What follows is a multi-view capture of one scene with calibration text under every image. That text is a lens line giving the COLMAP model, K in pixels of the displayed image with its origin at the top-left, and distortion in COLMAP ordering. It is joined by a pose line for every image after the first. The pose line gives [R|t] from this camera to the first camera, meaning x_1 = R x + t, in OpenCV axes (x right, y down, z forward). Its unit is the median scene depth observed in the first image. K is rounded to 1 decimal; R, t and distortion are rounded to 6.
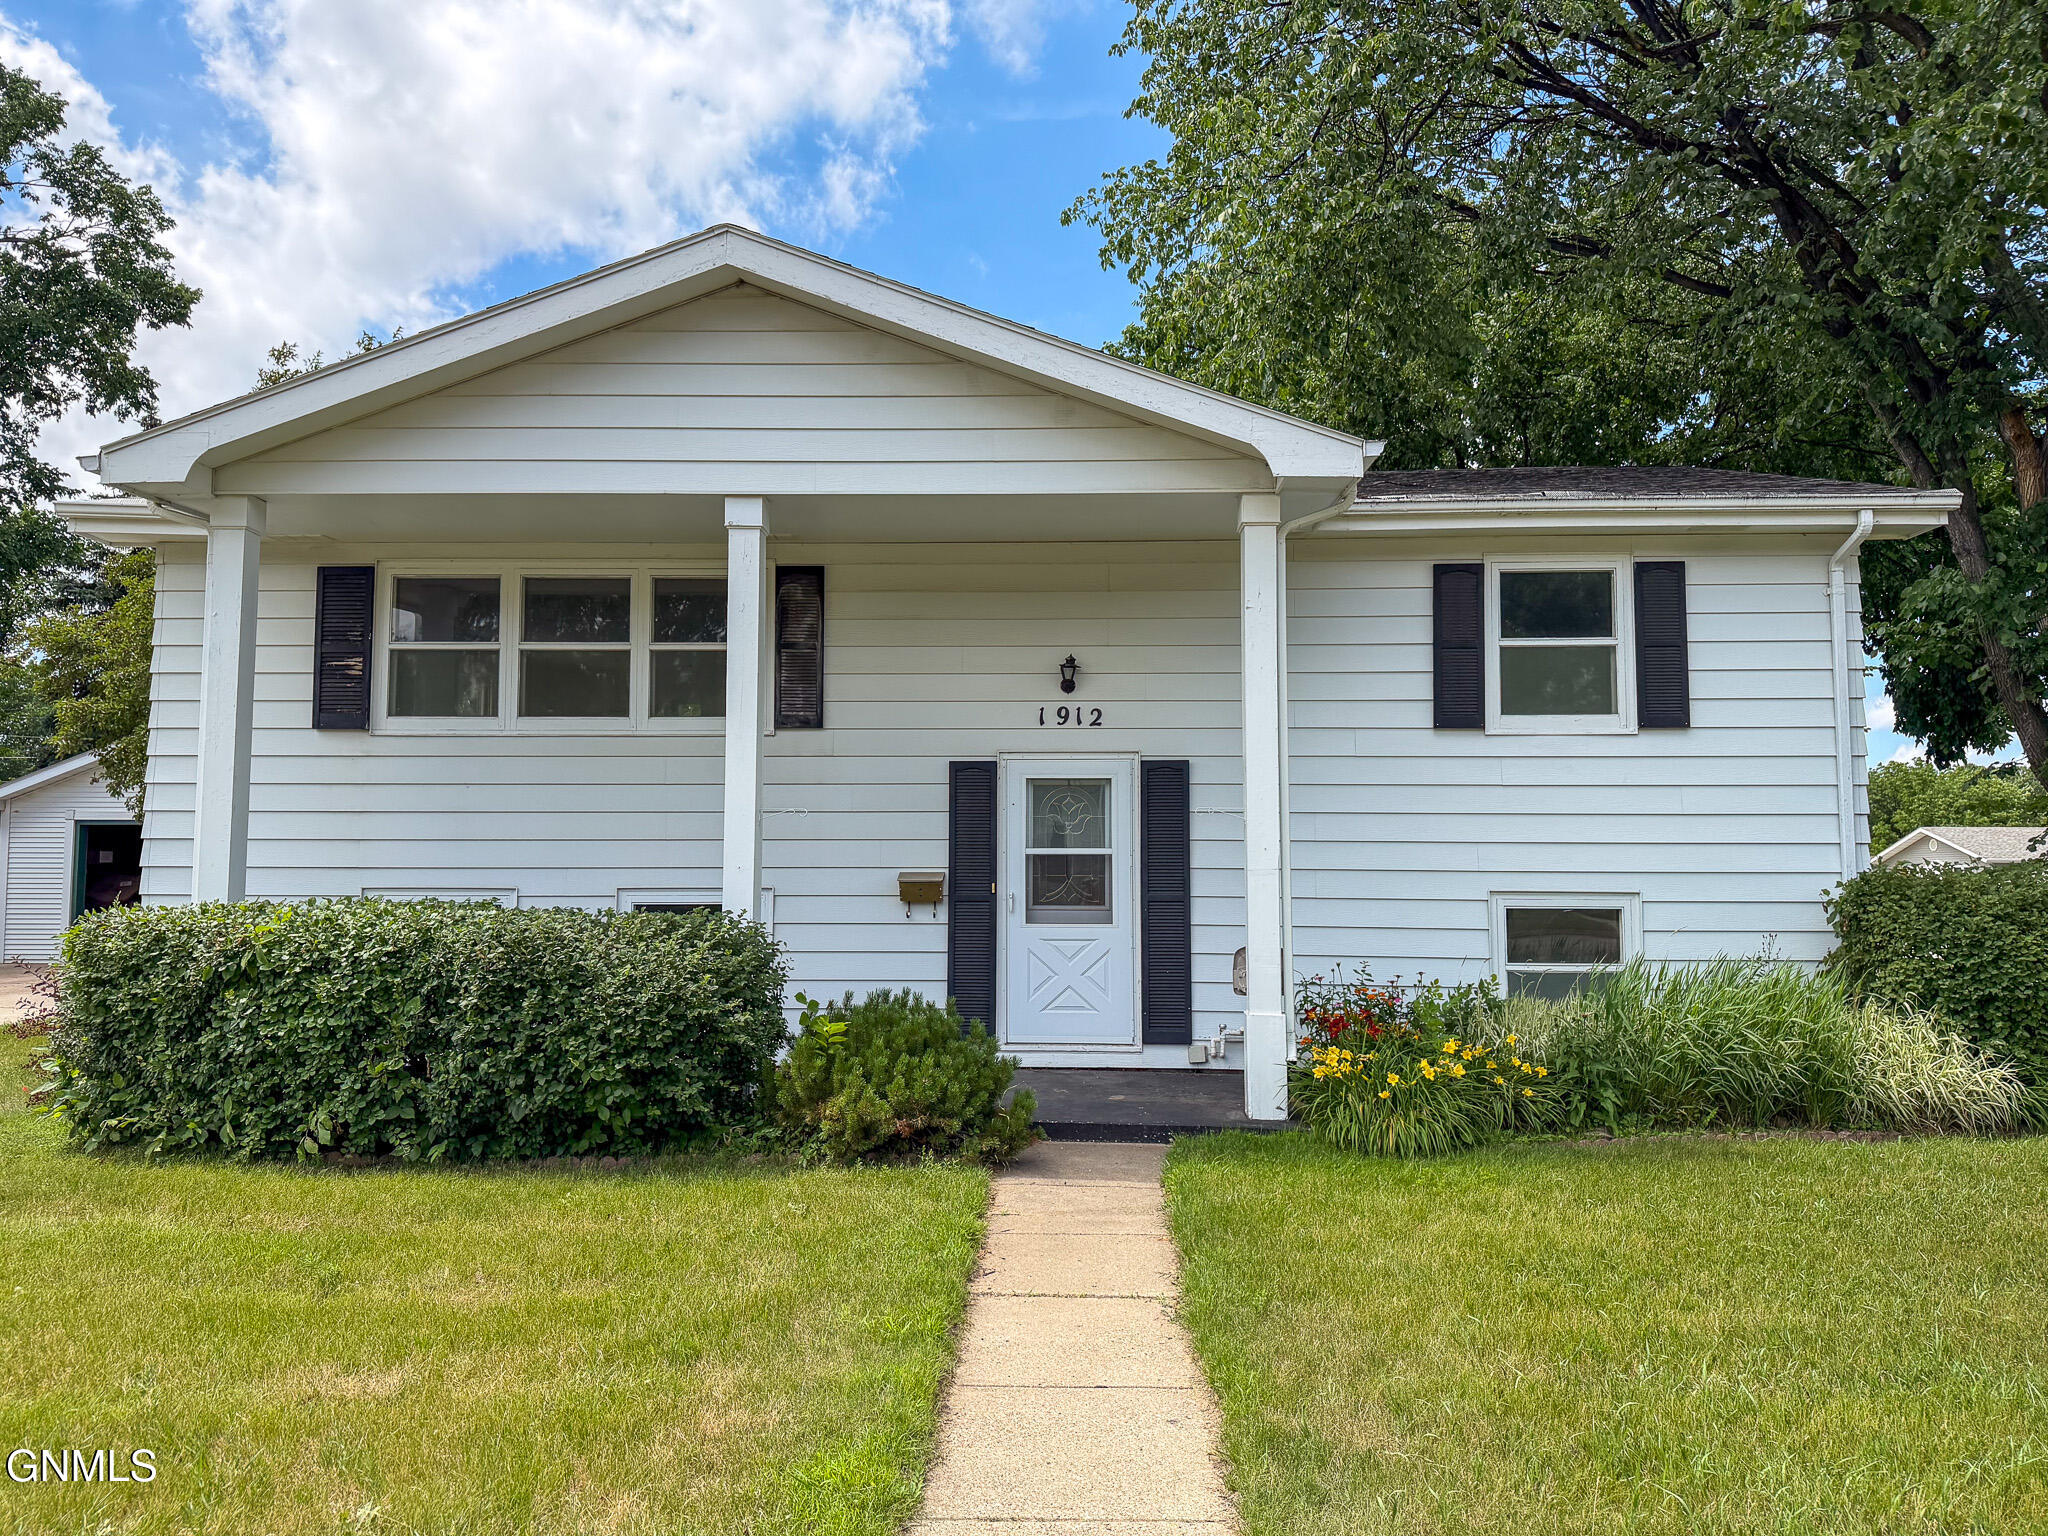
lens RADIAL K [[1468.0, 0, 1030.1], [0, 1468.0, 772.9], [0, 0, 1]] dist [0.073633, -0.091706]
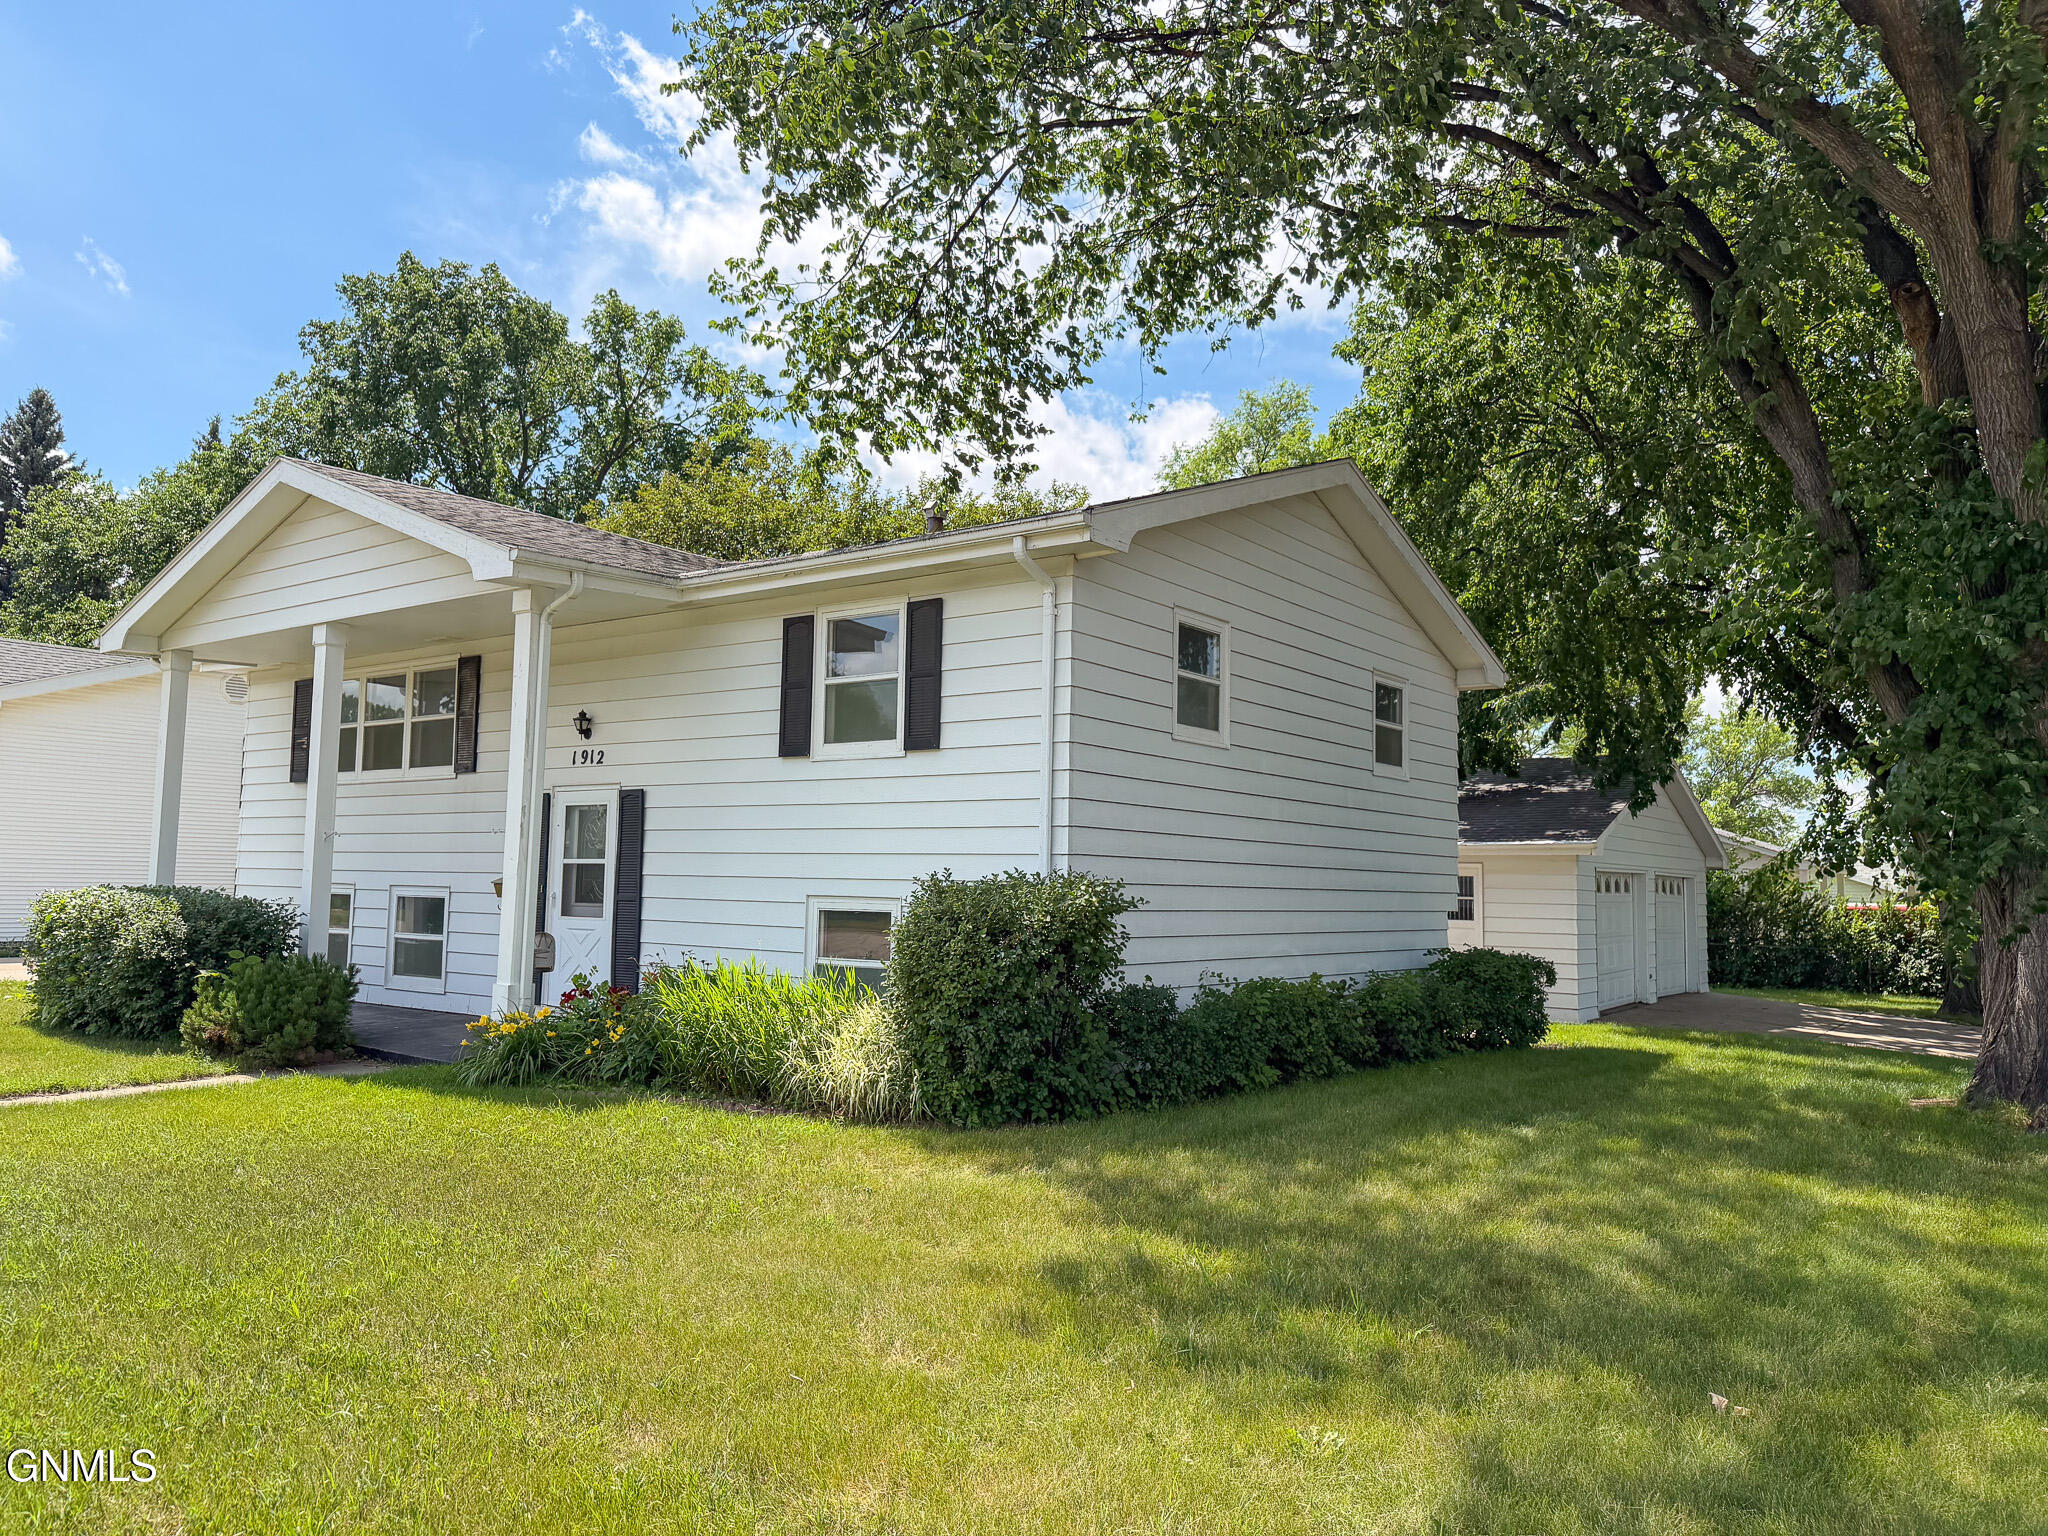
lens RADIAL K [[1468.0, 0, 1030.1], [0, 1468.0, 772.9], [0, 0, 1]] dist [0.073633, -0.091706]
pose [[0.840823, -0.032131, -0.540356, 1.080553], [0.035905, 0.999349, -0.003553, -0.006007], [0.540119, -0.016414, 0.841429, 0.113827]]
